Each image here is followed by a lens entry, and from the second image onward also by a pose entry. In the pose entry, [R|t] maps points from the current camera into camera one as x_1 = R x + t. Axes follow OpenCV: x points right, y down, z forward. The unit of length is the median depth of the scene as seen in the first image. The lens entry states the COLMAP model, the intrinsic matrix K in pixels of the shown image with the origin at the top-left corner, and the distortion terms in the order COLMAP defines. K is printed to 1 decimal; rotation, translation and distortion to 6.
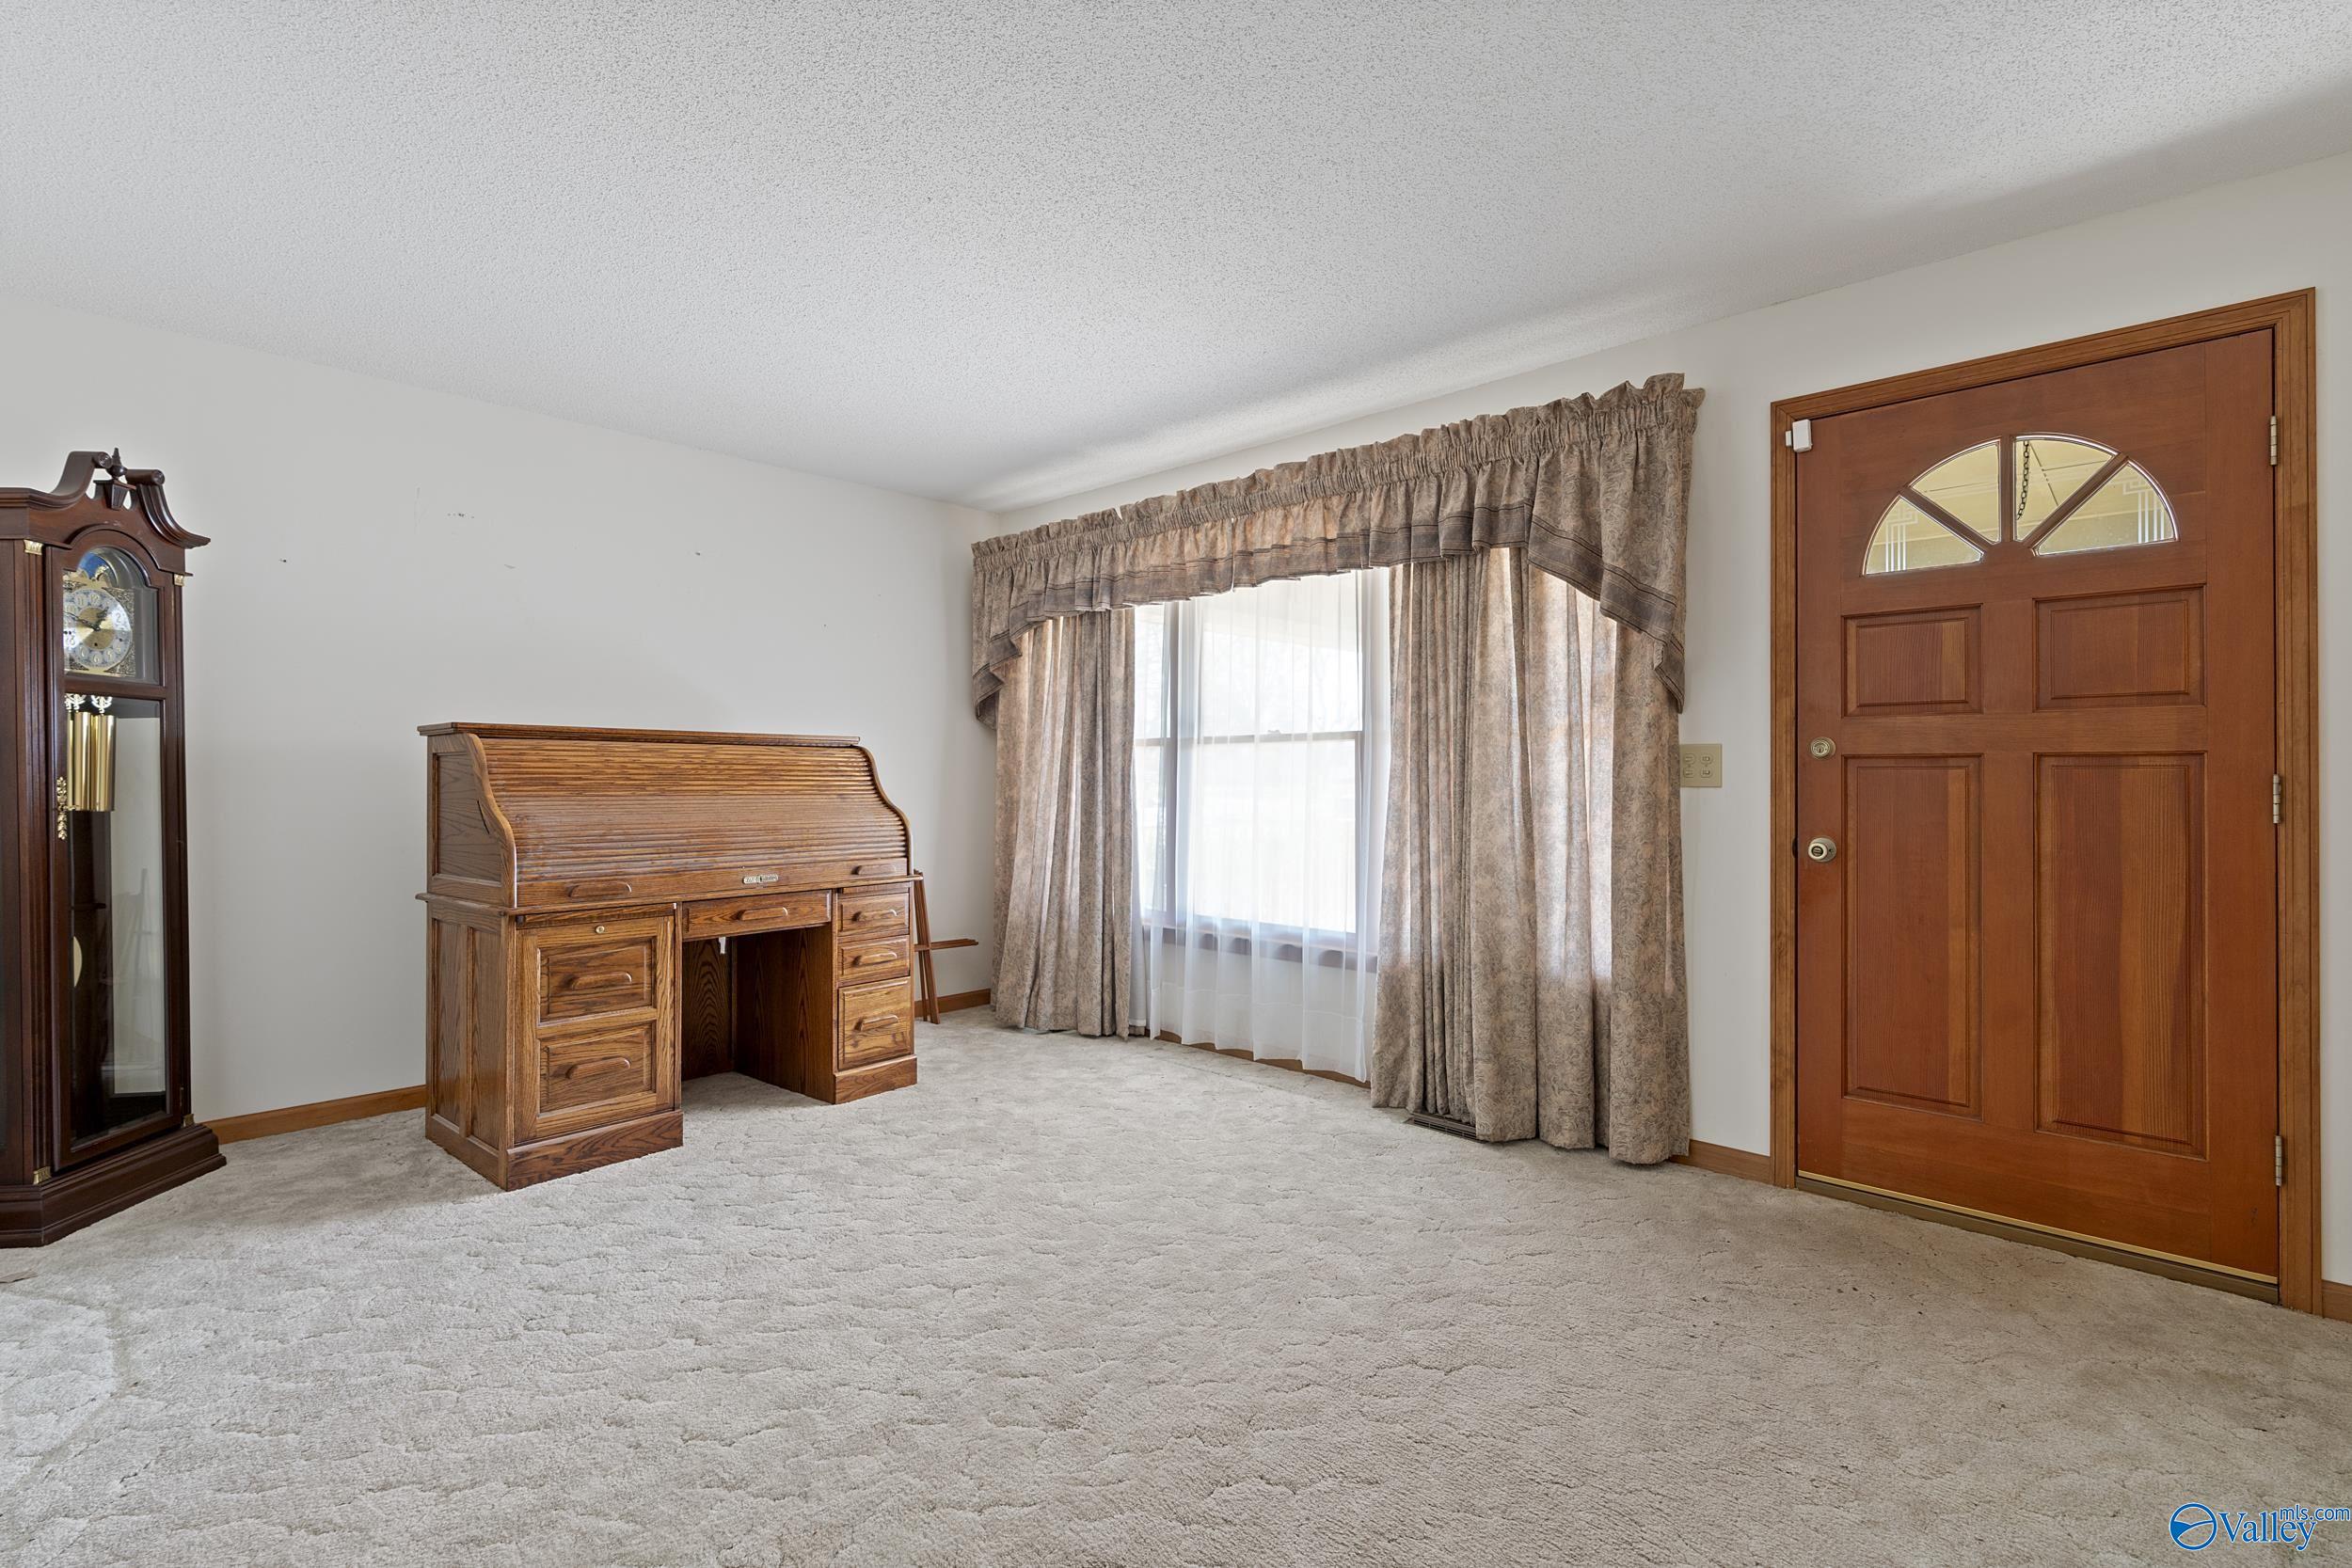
lens RADIAL K [[1070.2, 0, 1179.2], [0, 1070.2, 775.8], [0, 0, 1]] dist [-0.008508, 0.003213]
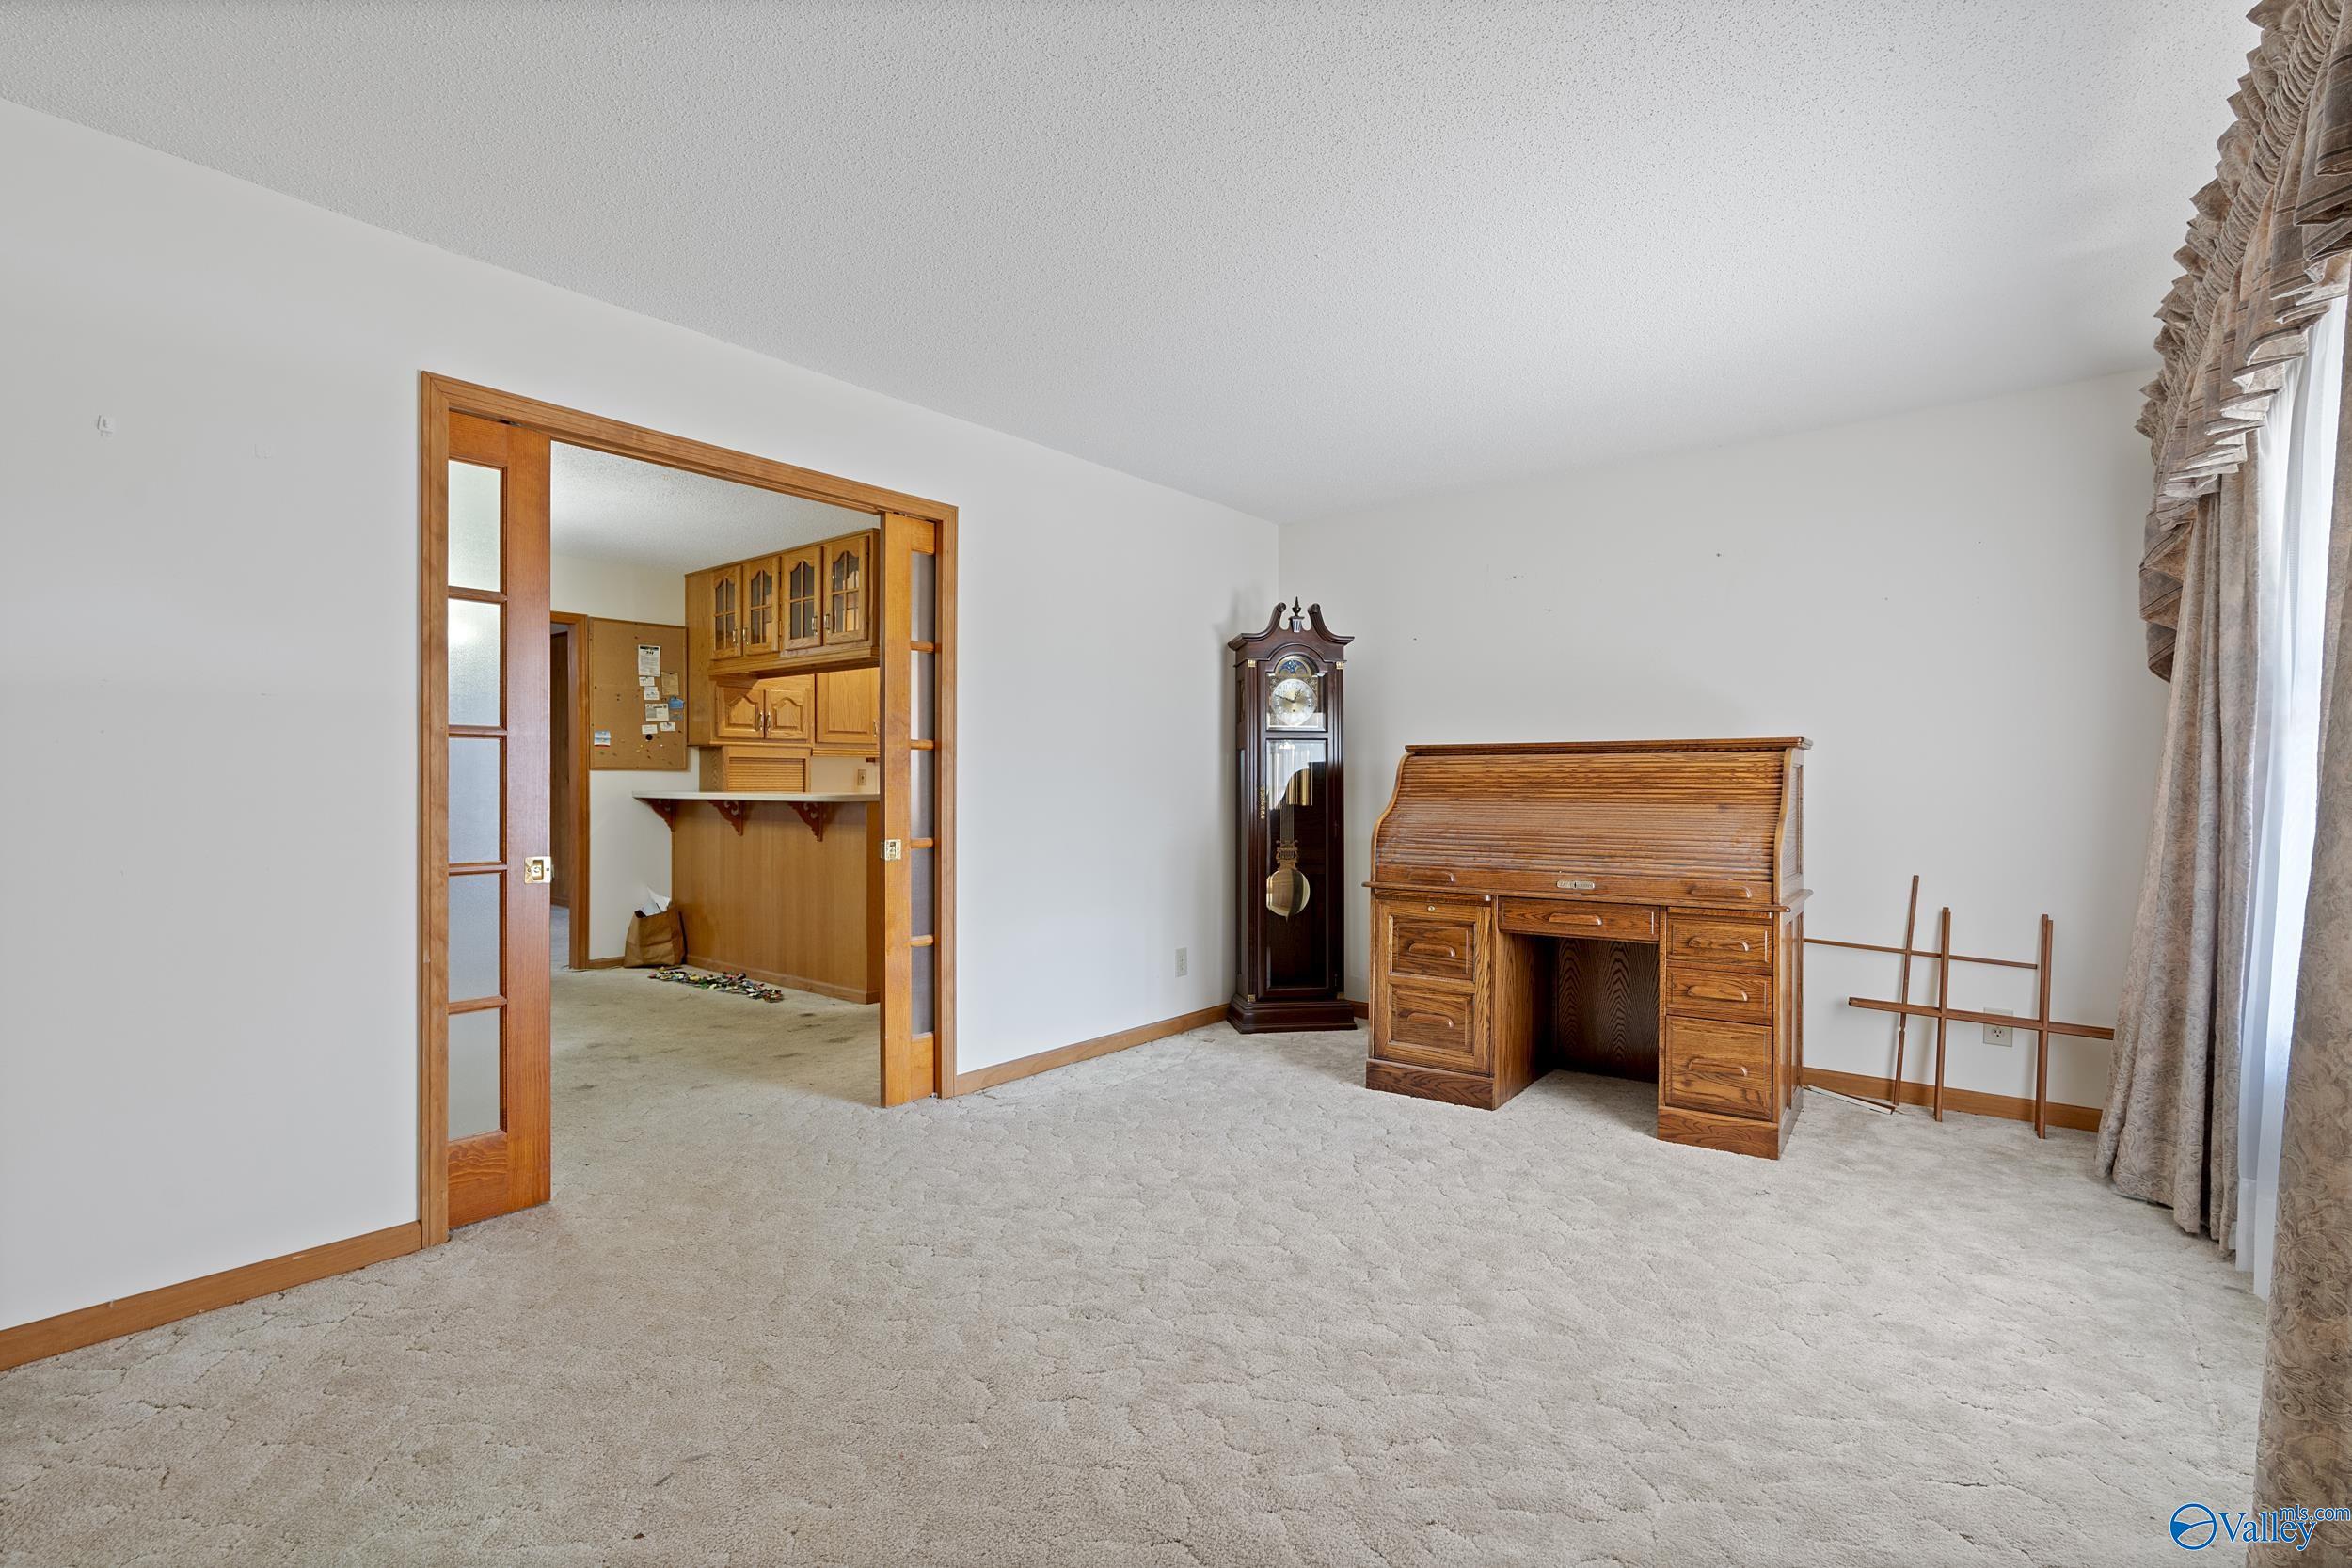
lens RADIAL K [[1070.2, 0, 1186.2], [0, 1070.2, 798.4], [0, 0, 1]] dist [-0.008508, 0.003213]
pose [[0.079081, 0.009045, -0.996827, 0.652819], [0.001246, 0.999957, 0.009172, 0.004218], [0.996867, -0.001967, 0.079066, 0.601598]]
